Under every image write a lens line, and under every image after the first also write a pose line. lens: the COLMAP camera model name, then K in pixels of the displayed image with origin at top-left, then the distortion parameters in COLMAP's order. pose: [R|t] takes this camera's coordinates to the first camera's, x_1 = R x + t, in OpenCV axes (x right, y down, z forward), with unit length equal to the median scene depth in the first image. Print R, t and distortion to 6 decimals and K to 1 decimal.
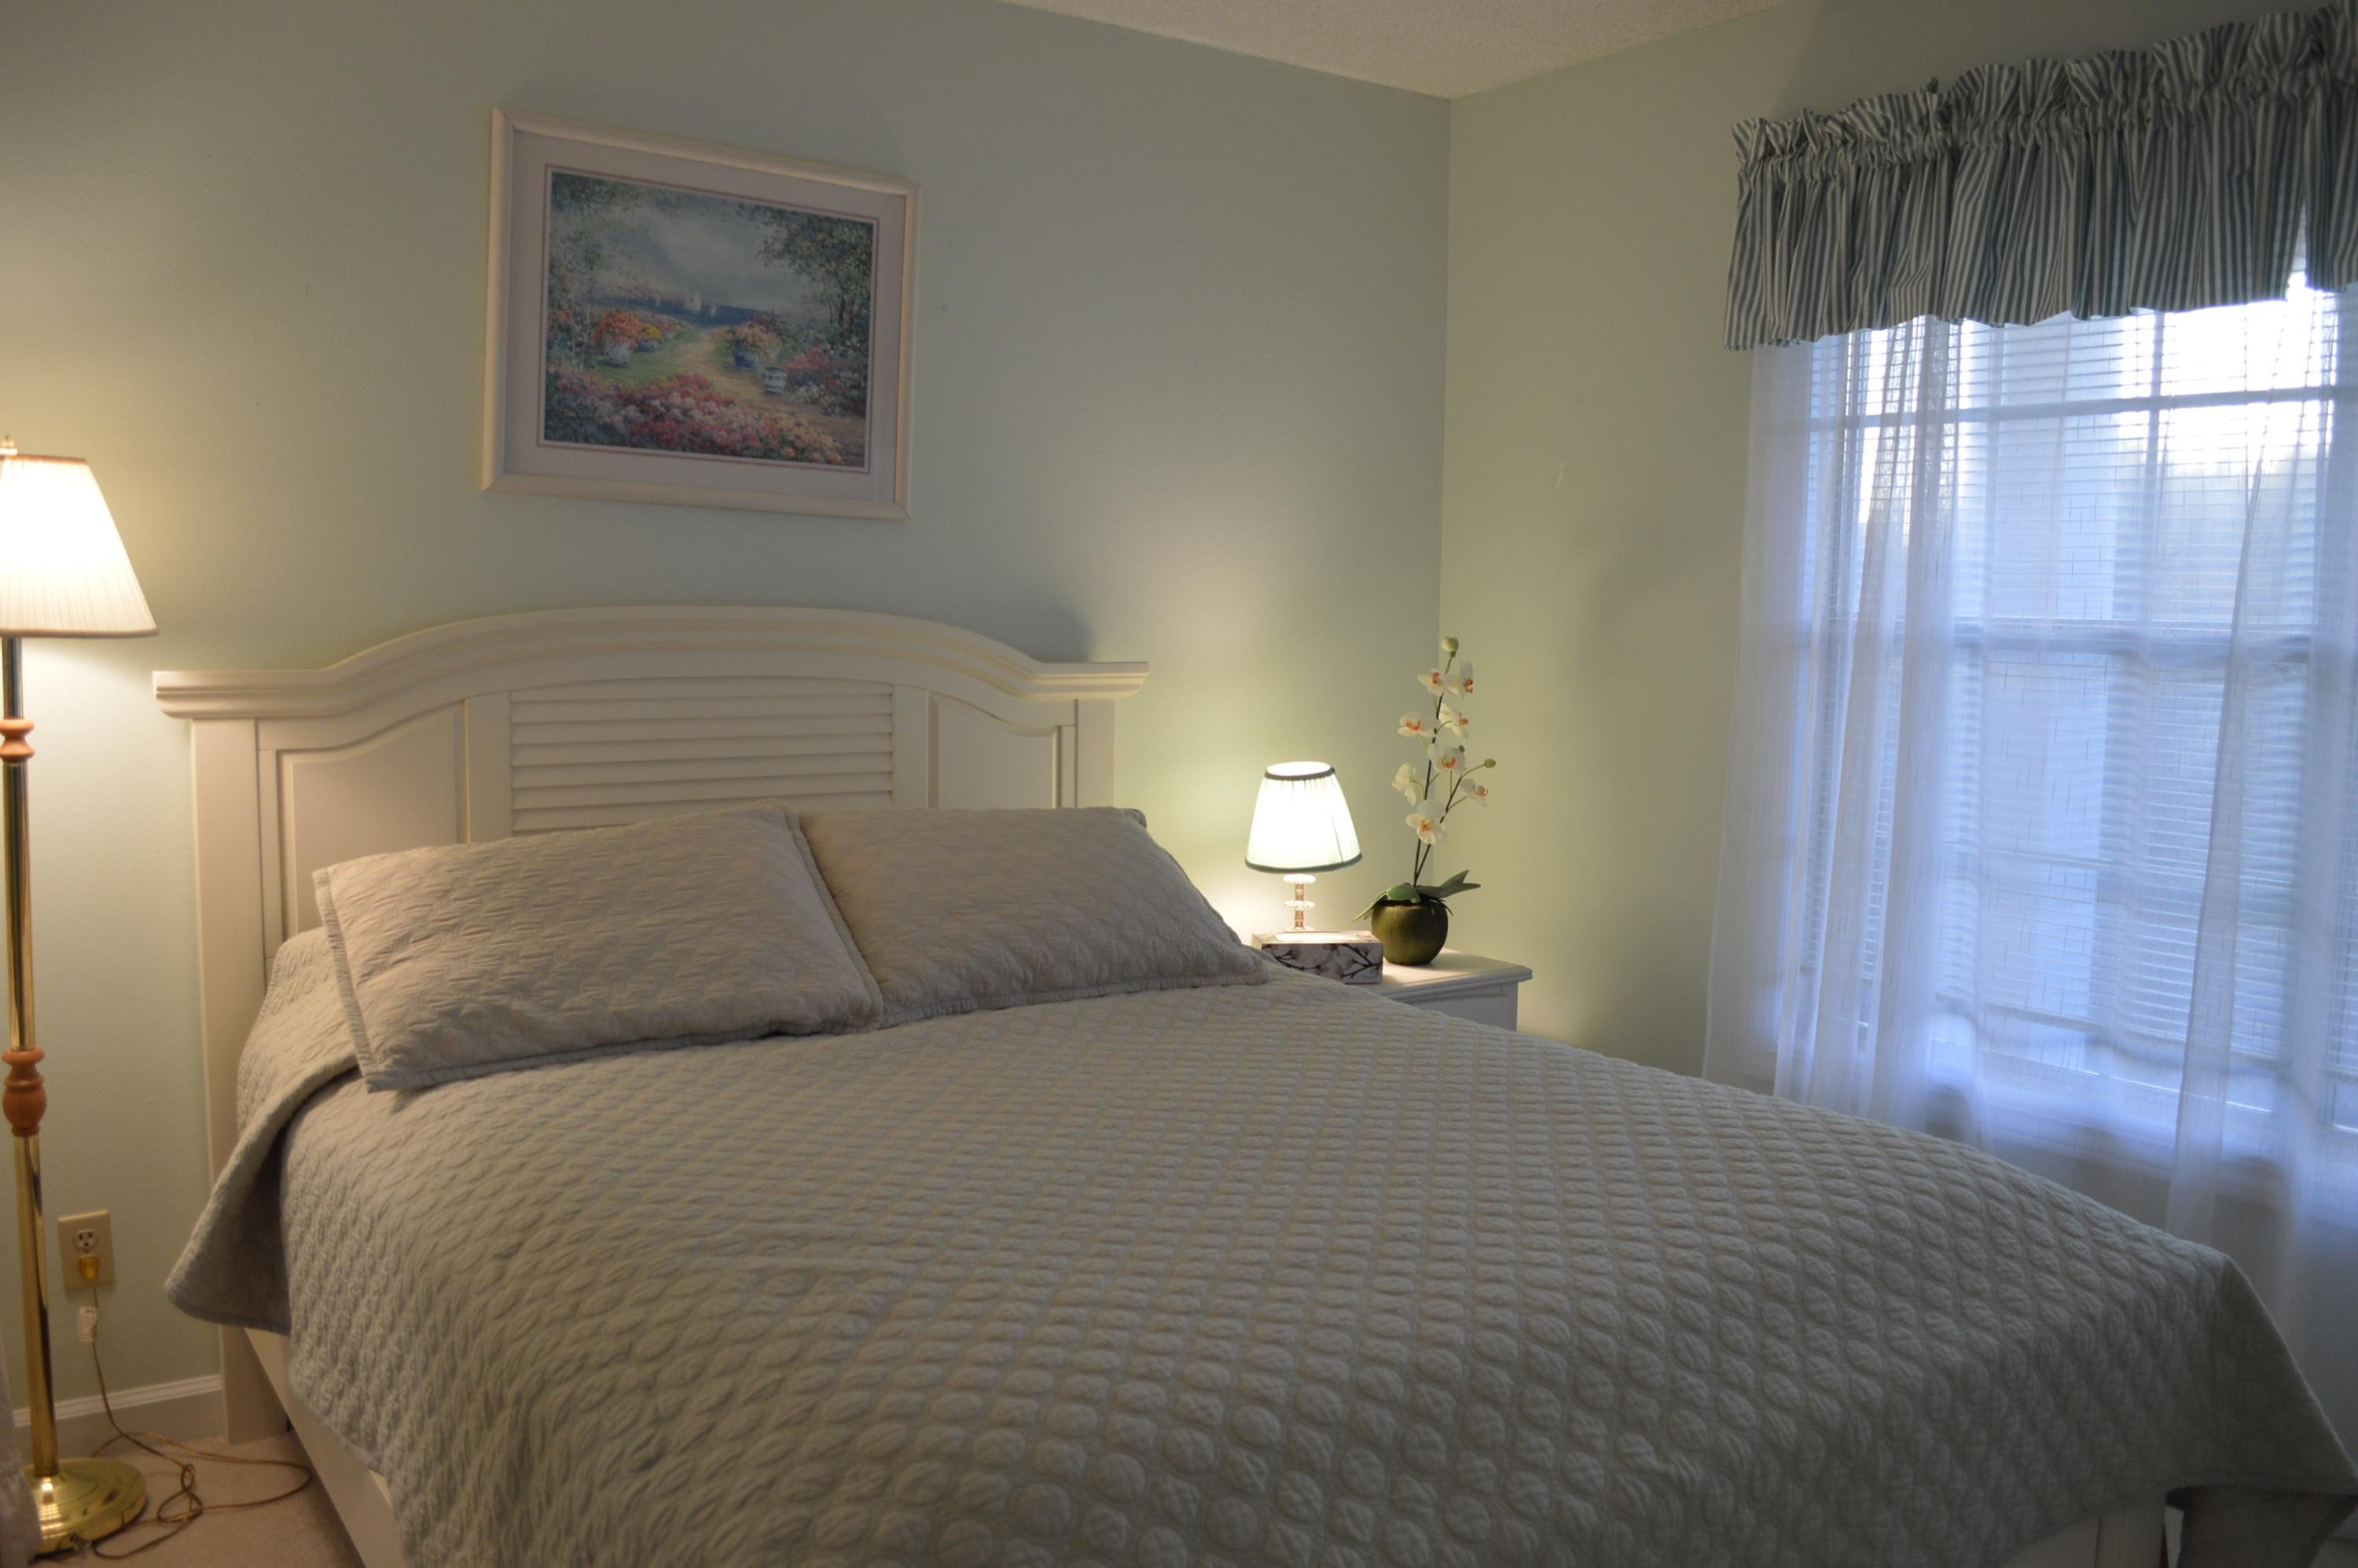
lens RADIAL K [[1891.0, 0, 1178.1], [0, 1891.0, 784.5], [0, 0, 1]] dist [-0.087704, 0.016212]
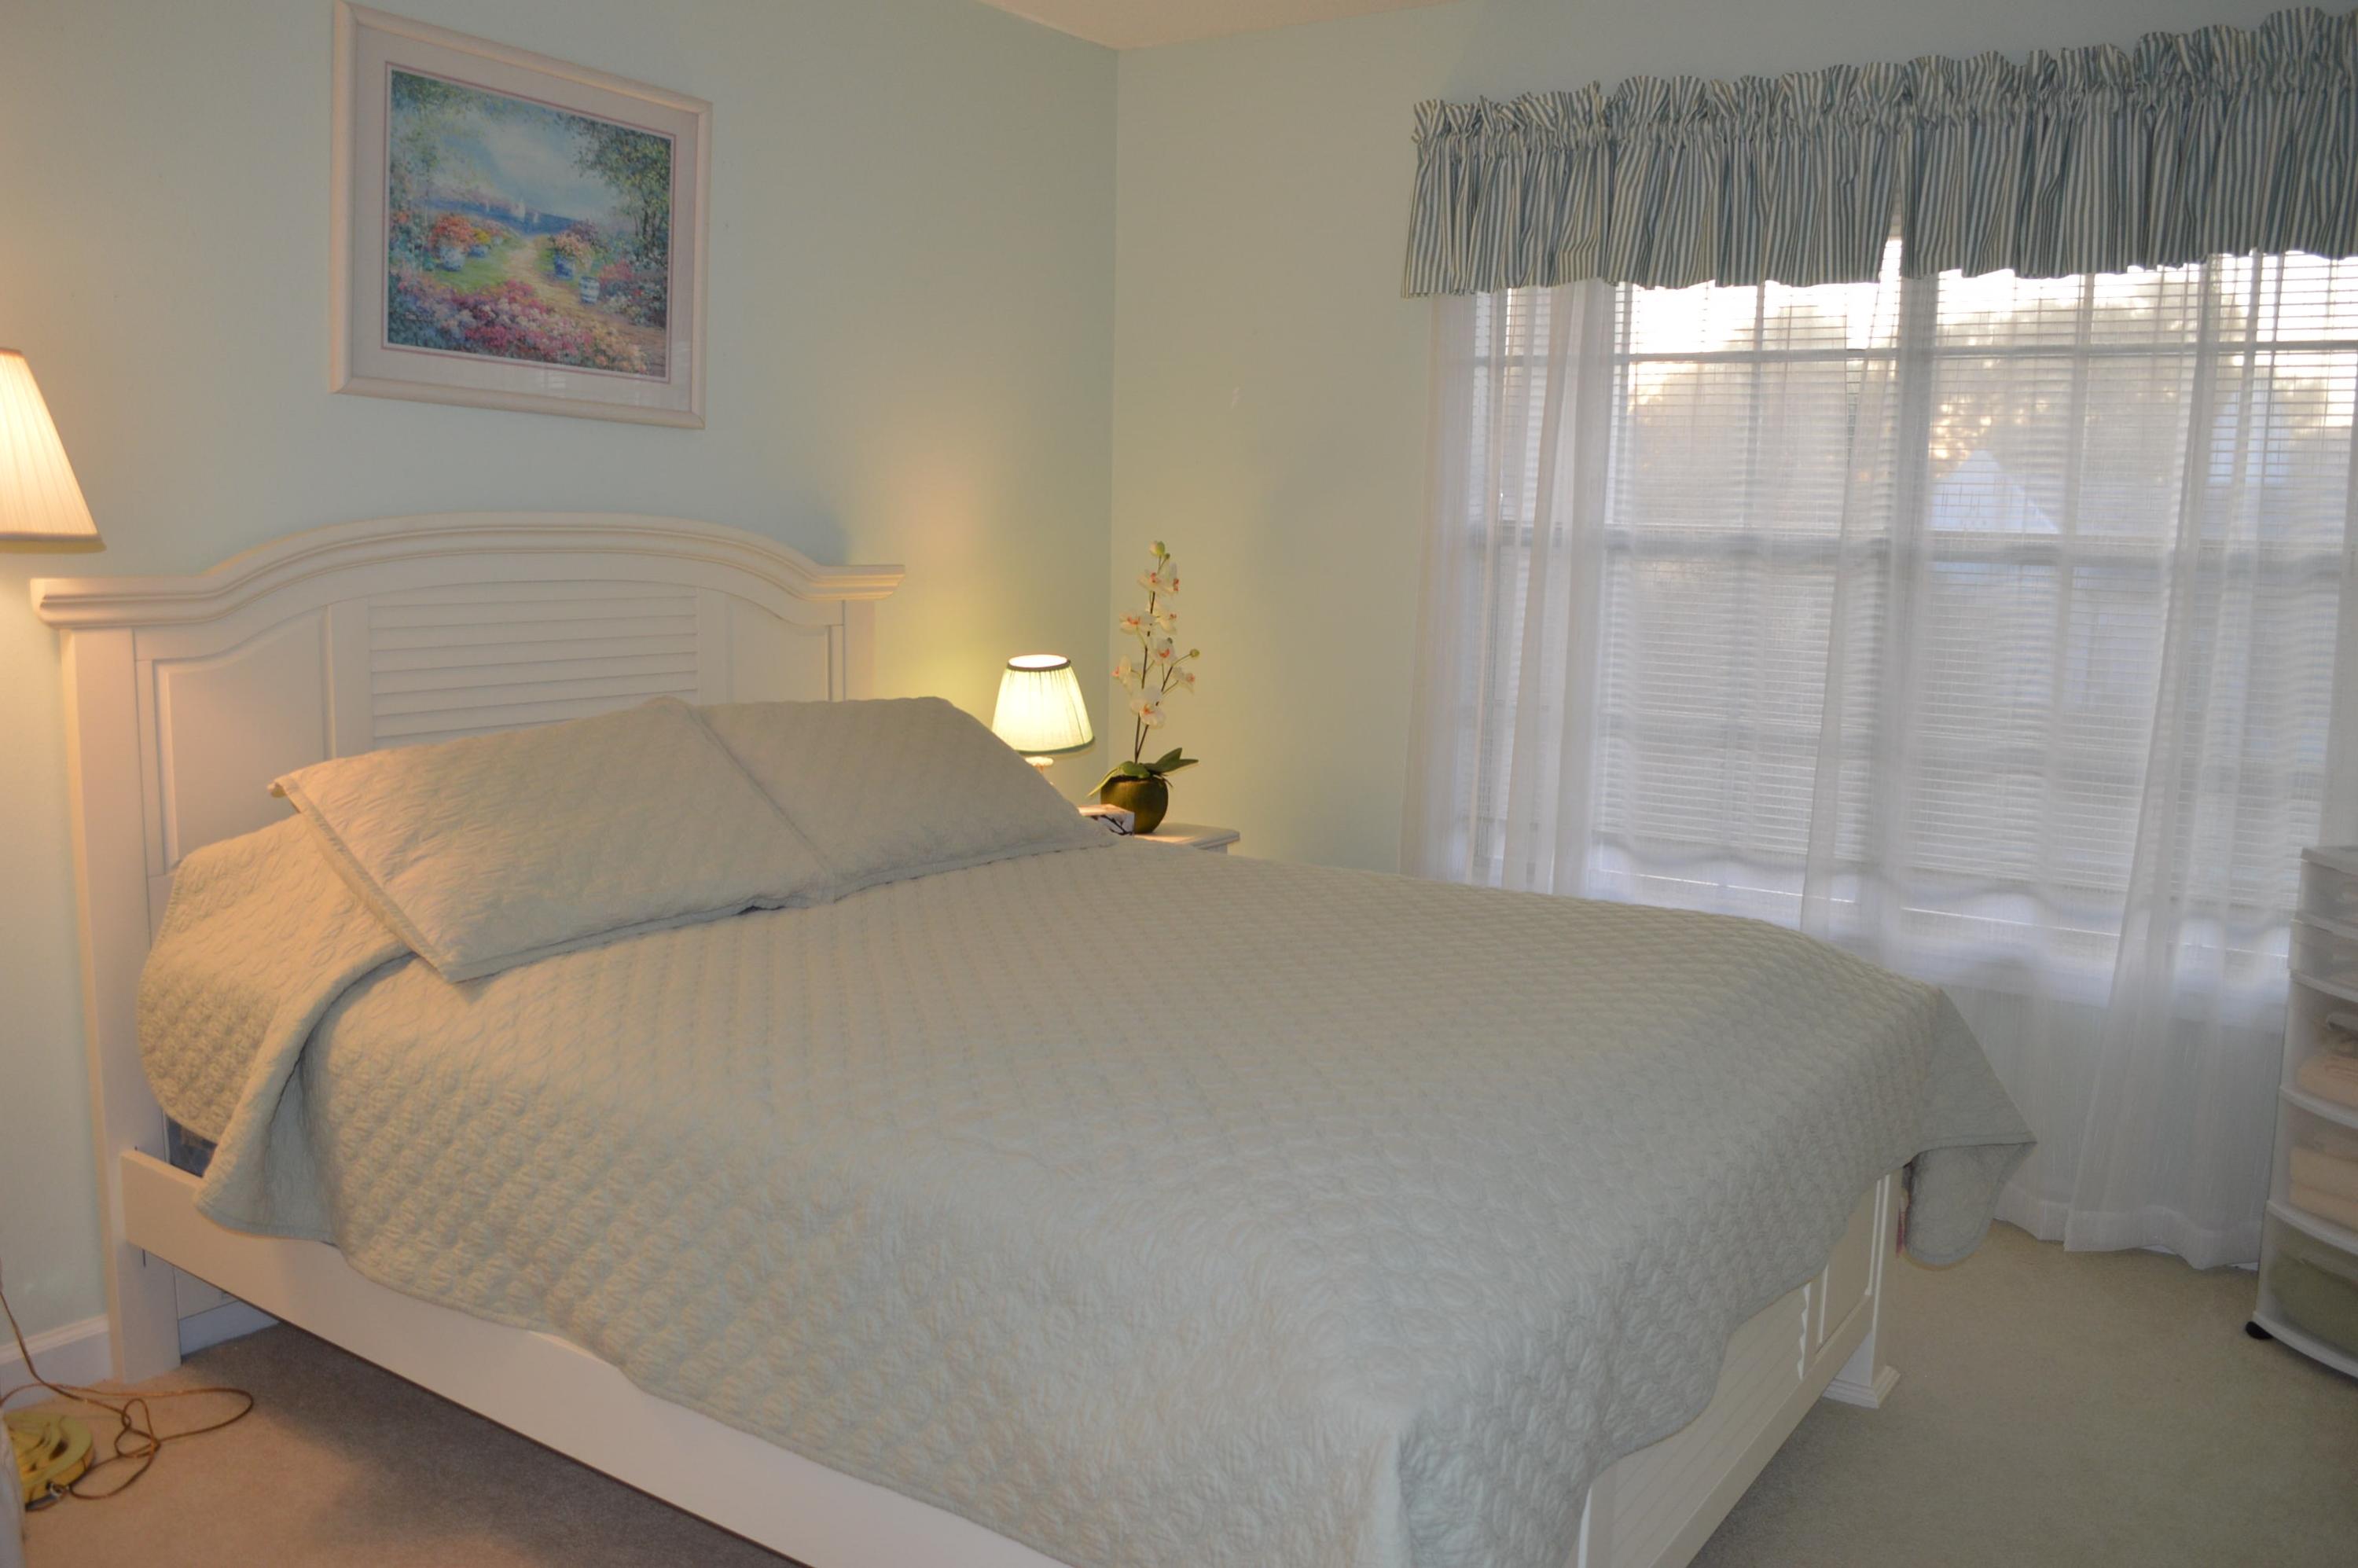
lens RADIAL K [[1891.0, 0, 1177.9], [0, 1891.0, 787.7], [0, 0, 1]] dist [-0.087704, 0.016212]
pose [[0.935886, -0.044982, 0.349421, -0.295631], [0.027910, 0.998165, 0.053743, 0.009826], [-0.351197, -0.040544, 0.935423, -0.074552]]
